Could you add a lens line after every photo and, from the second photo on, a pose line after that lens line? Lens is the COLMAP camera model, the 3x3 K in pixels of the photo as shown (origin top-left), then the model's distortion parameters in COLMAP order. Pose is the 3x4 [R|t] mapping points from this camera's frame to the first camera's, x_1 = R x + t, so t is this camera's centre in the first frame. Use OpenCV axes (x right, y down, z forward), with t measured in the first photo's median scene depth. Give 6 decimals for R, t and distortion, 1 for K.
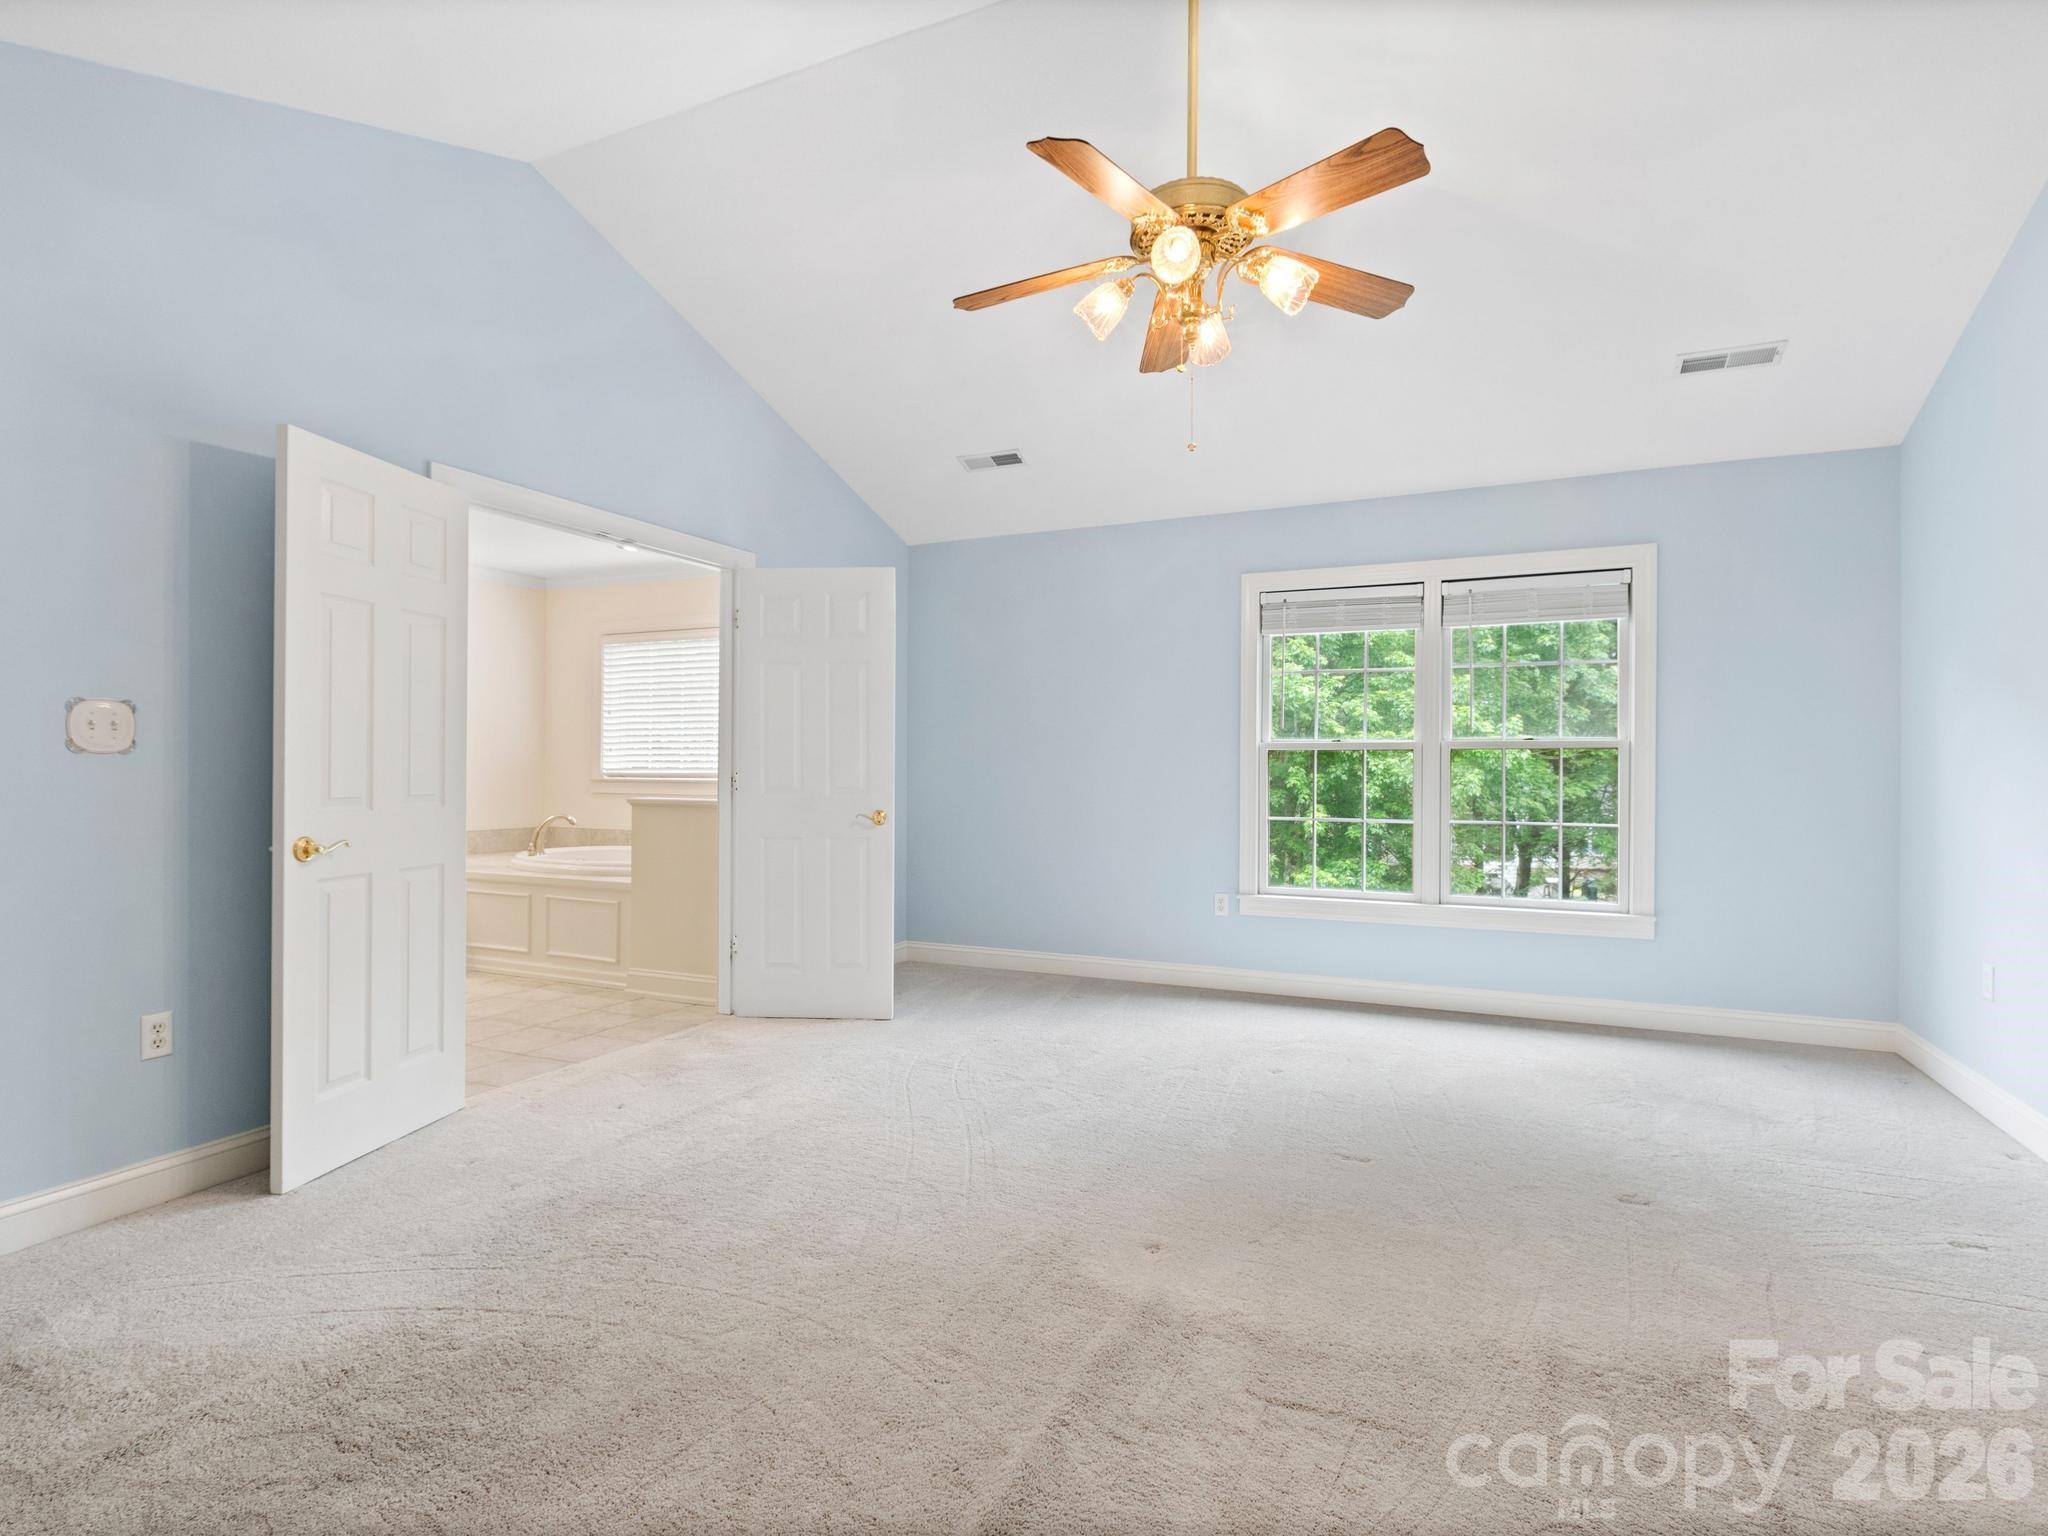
lens RADIAL K [[1033.7, 0, 1027.1], [0, 1033.7, 780.8], [0, 0, 1]] dist [-0.000801, 0.001330]
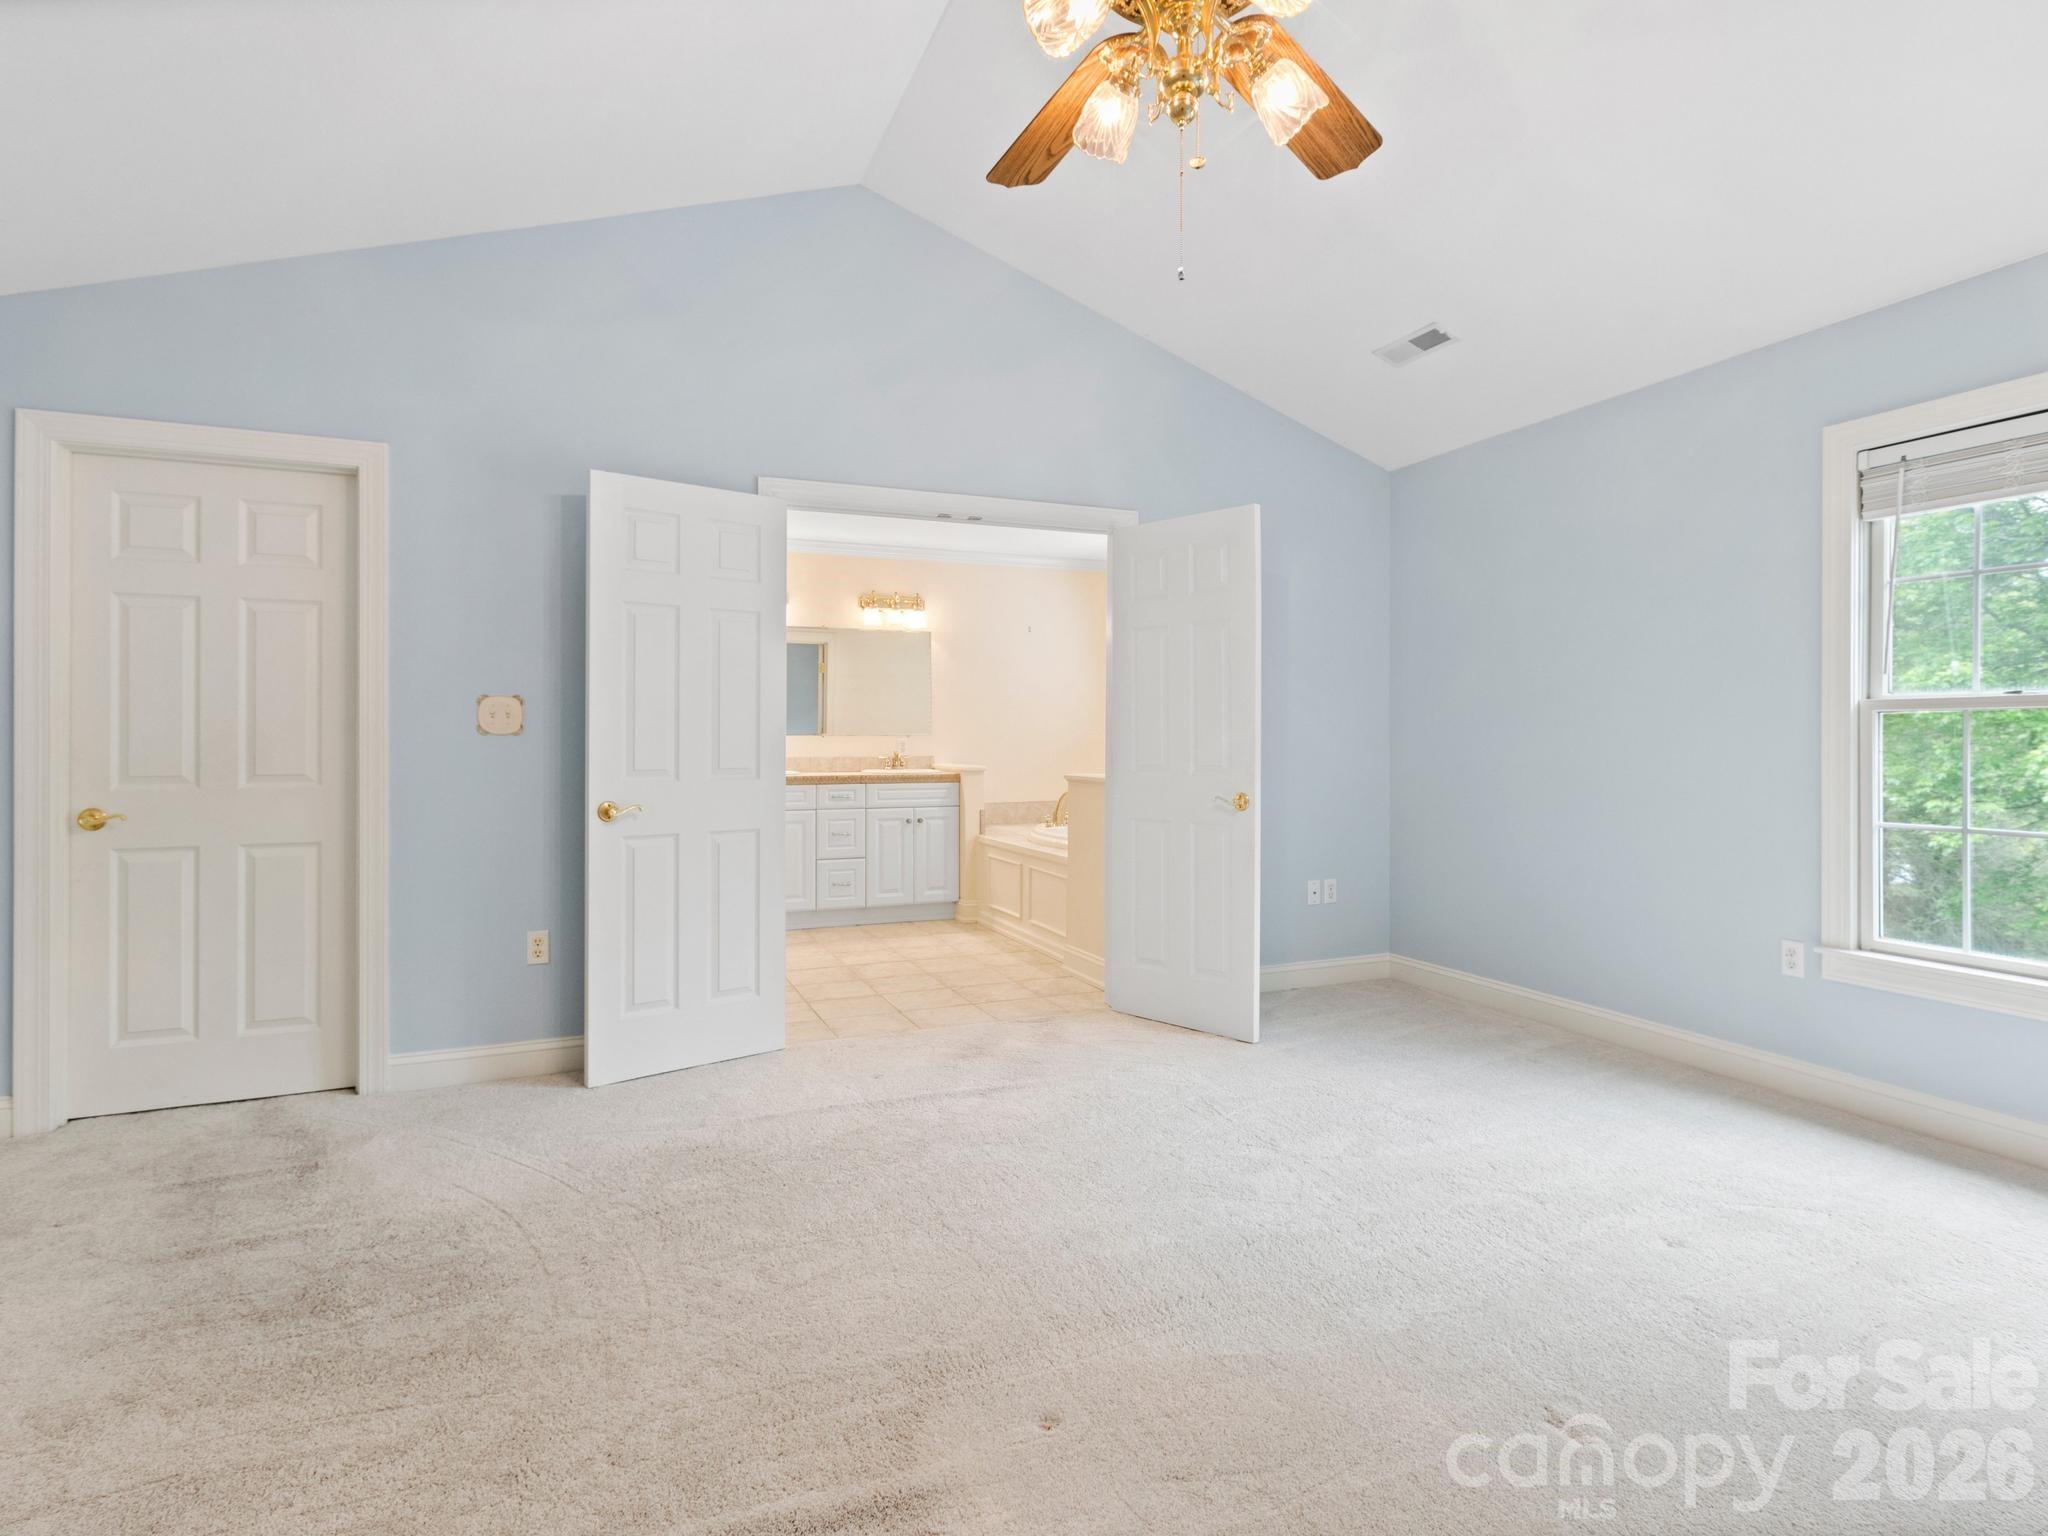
lens RADIAL K [[1075.0, 0, 1033.9], [0, 1075.0, 742.2], [0, 0, 1]] dist [-0.001418, 0.000256]
pose [[0.742390, -0.003577, -0.669959, 0.438077], [-0.004530, 0.999936, -0.010358, -0.004270], [0.669953, 0.010725, 0.742326, 0.318395]]
